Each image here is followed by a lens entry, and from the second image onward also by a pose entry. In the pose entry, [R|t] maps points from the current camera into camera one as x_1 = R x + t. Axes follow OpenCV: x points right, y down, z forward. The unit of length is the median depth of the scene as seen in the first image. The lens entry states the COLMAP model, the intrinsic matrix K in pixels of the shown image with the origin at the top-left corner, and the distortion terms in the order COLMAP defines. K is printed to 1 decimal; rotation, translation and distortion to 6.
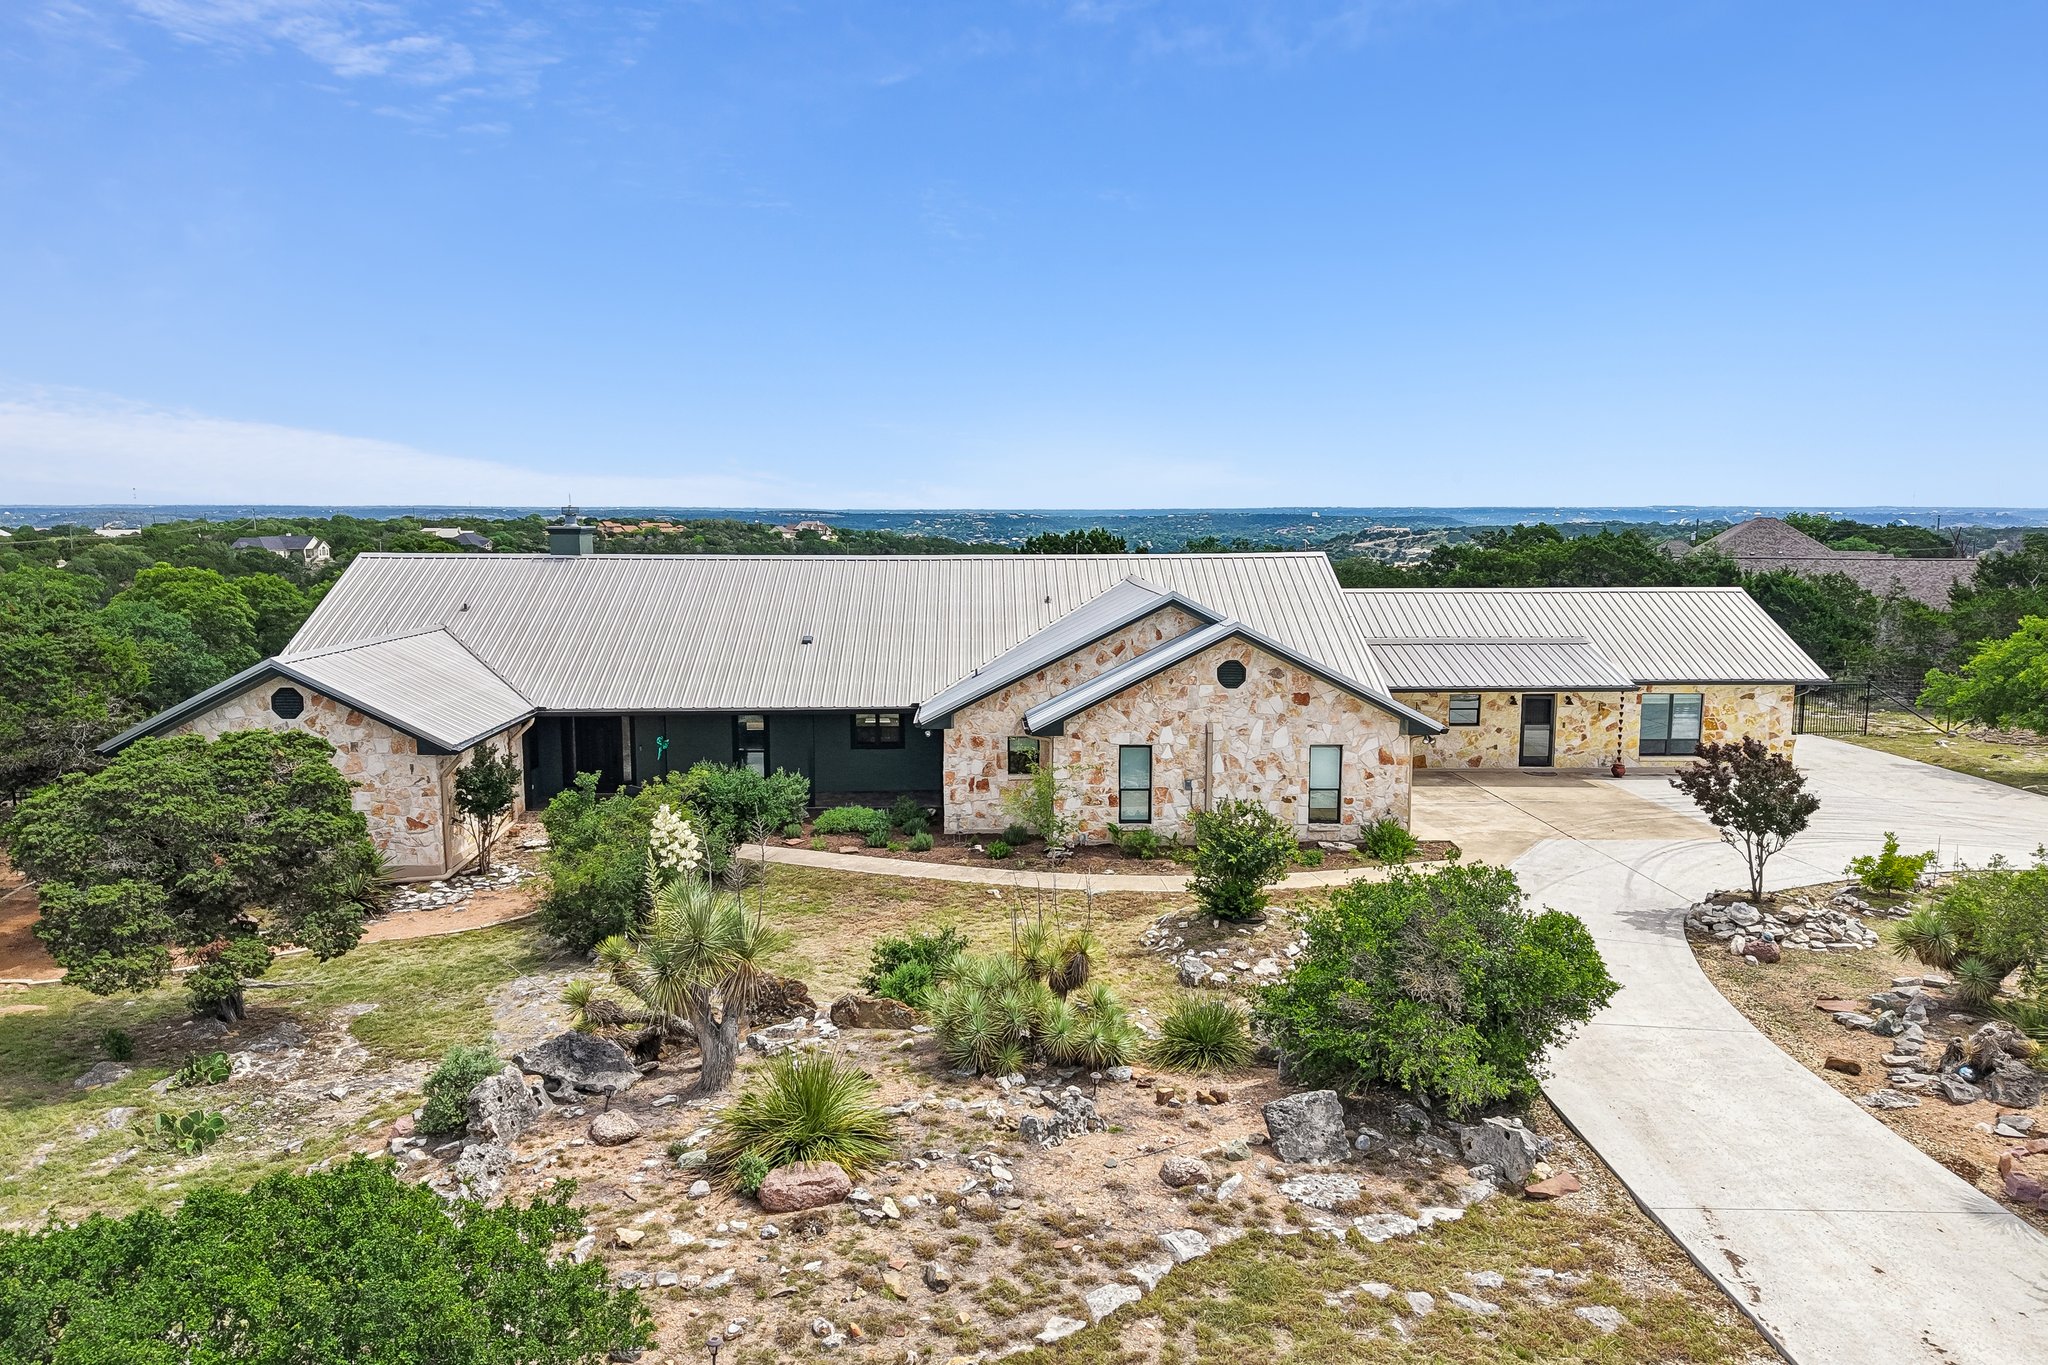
lens RADIAL K [[1362.7, 0, 1018.6], [0, 1362.7, 685.6], [0, 0, 1]] dist [0.044077, -0.053335]
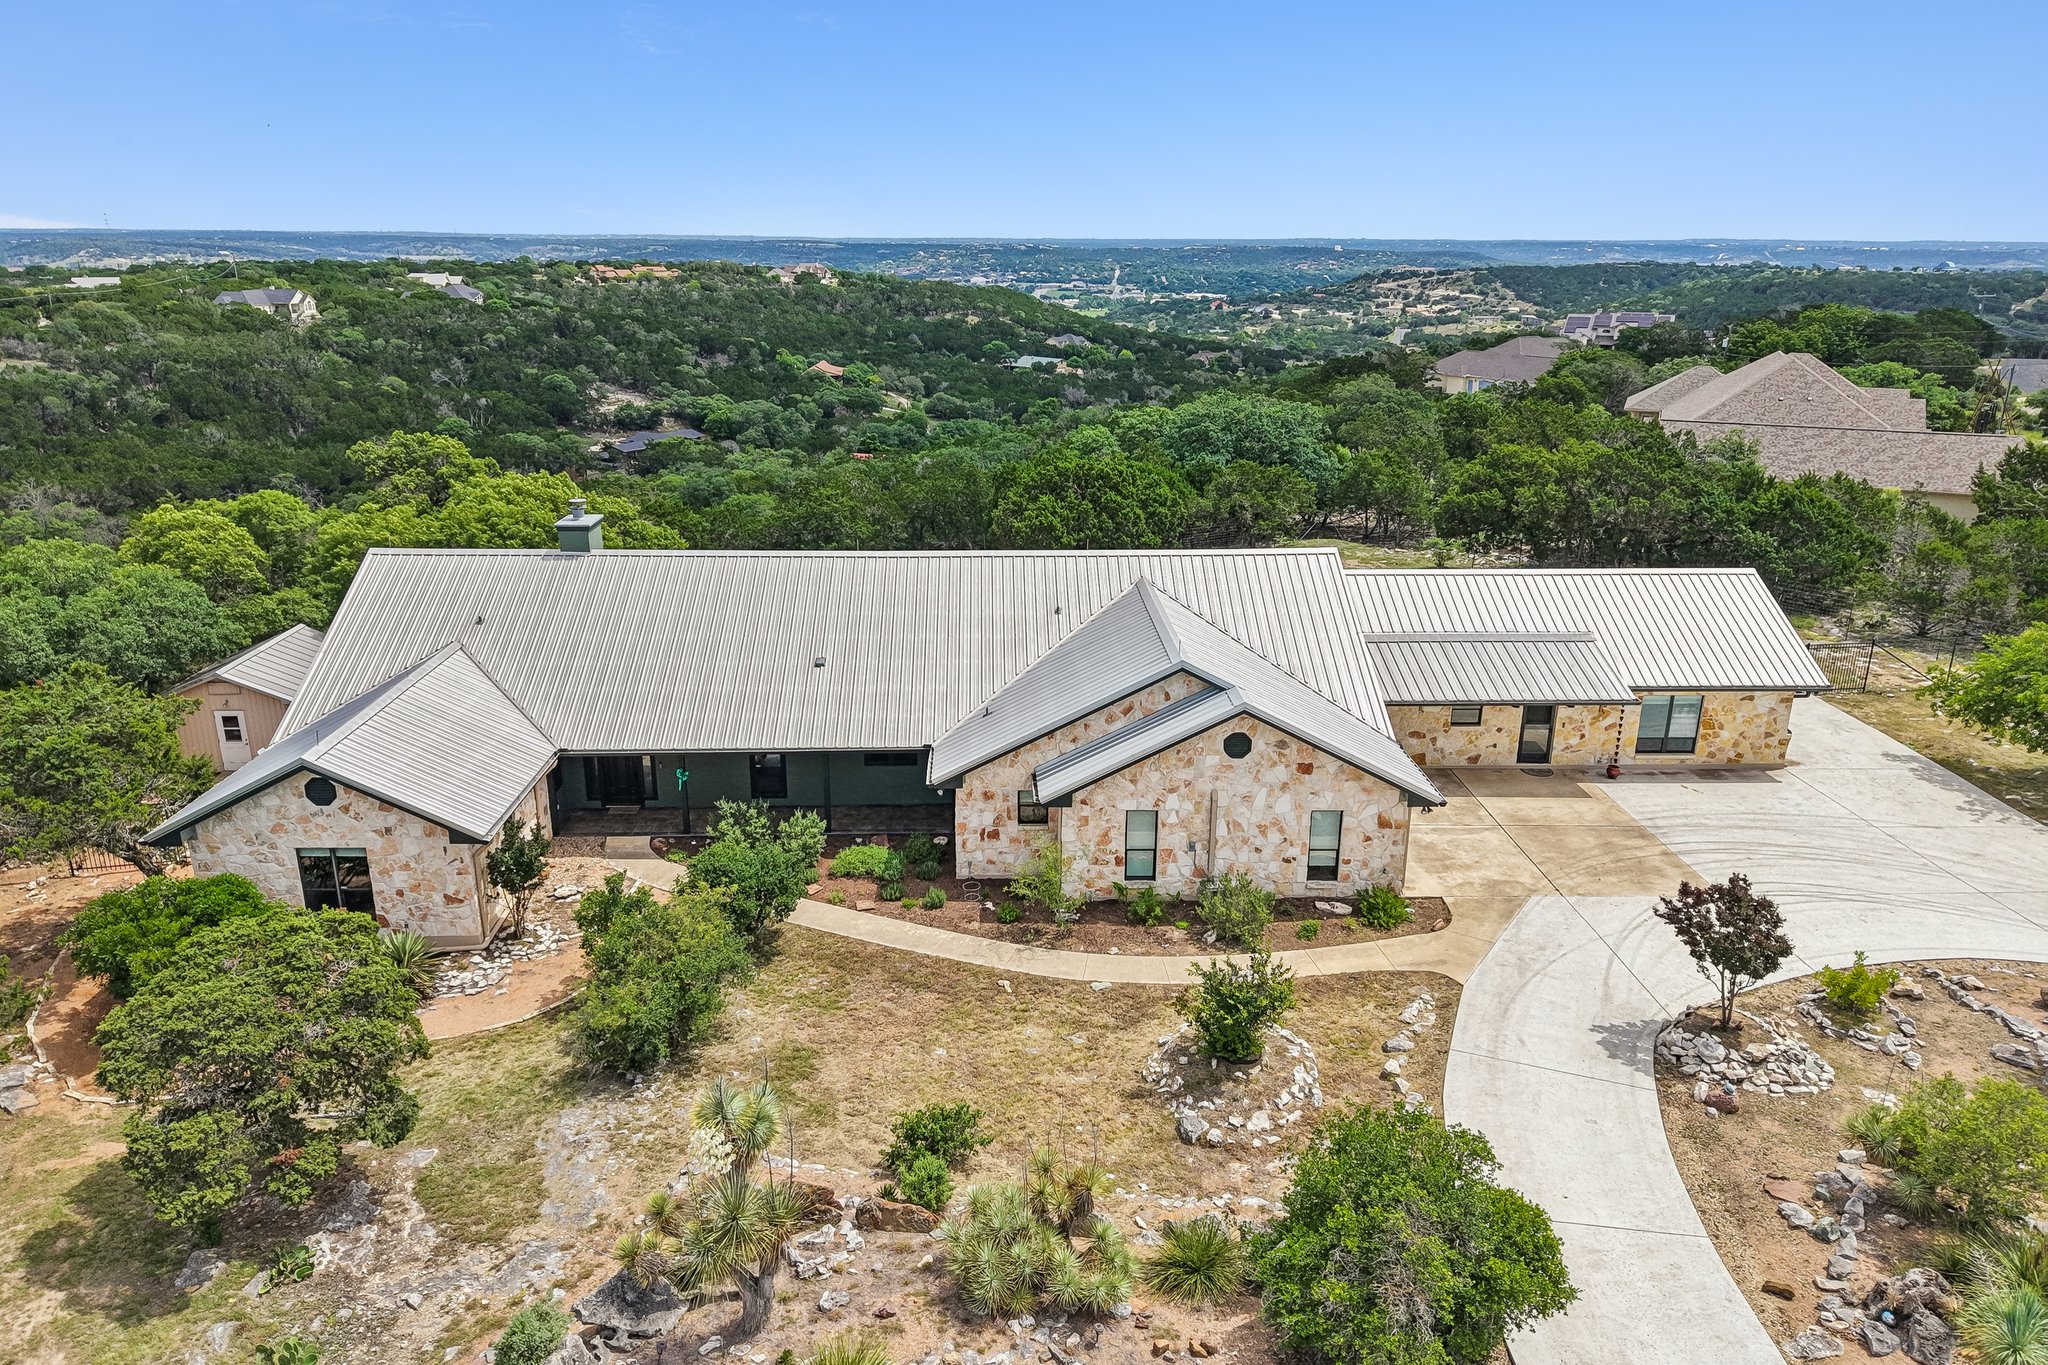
lens RADIAL K [[1362.7, 0, 1018.6], [0, 1362.7, 685.6], [0, 0, 1]] dist [0.044077, -0.053335]
pose [[0.999973, 0.006105, -0.004188, -0.003814], [-0.005220, 0.982579, 0.185772, -0.239872], [0.005249, -0.185745, 0.982584, 0.003918]]
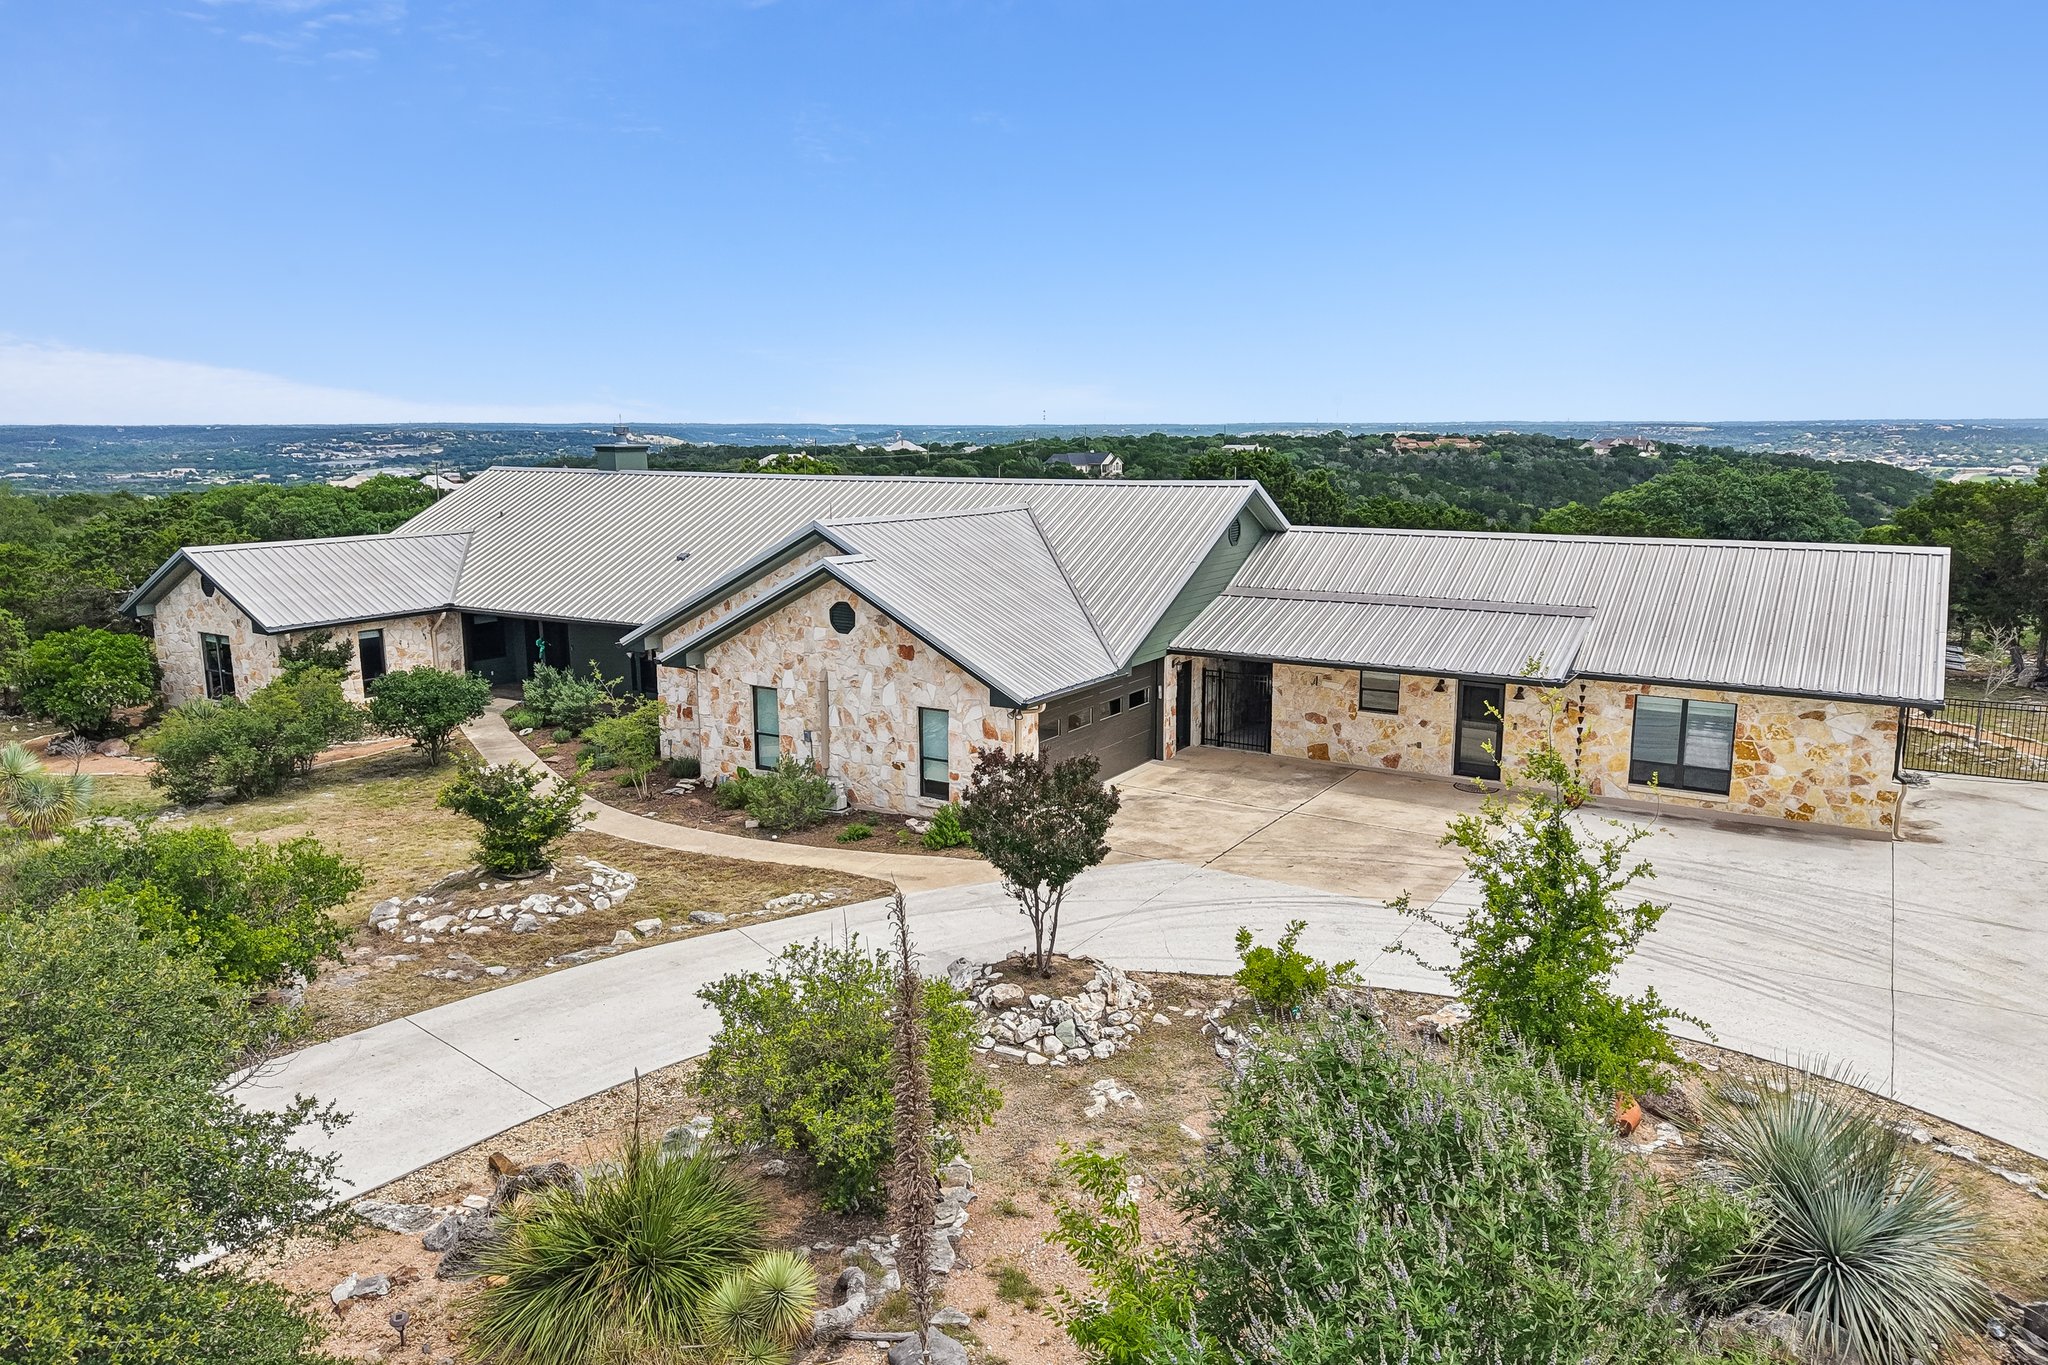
lens RADIAL K [[1381.9, 0, 1018.4], [0, 1381.9, 682.3], [0, 0, 1]] dist [0.018892, -0.008033]
pose [[0.831666, 0.097456, -0.546657, 0.741231], [-0.066748, 0.994885, 0.075816, -0.041860], [0.551250, -0.026566, 0.833917, 0.312087]]
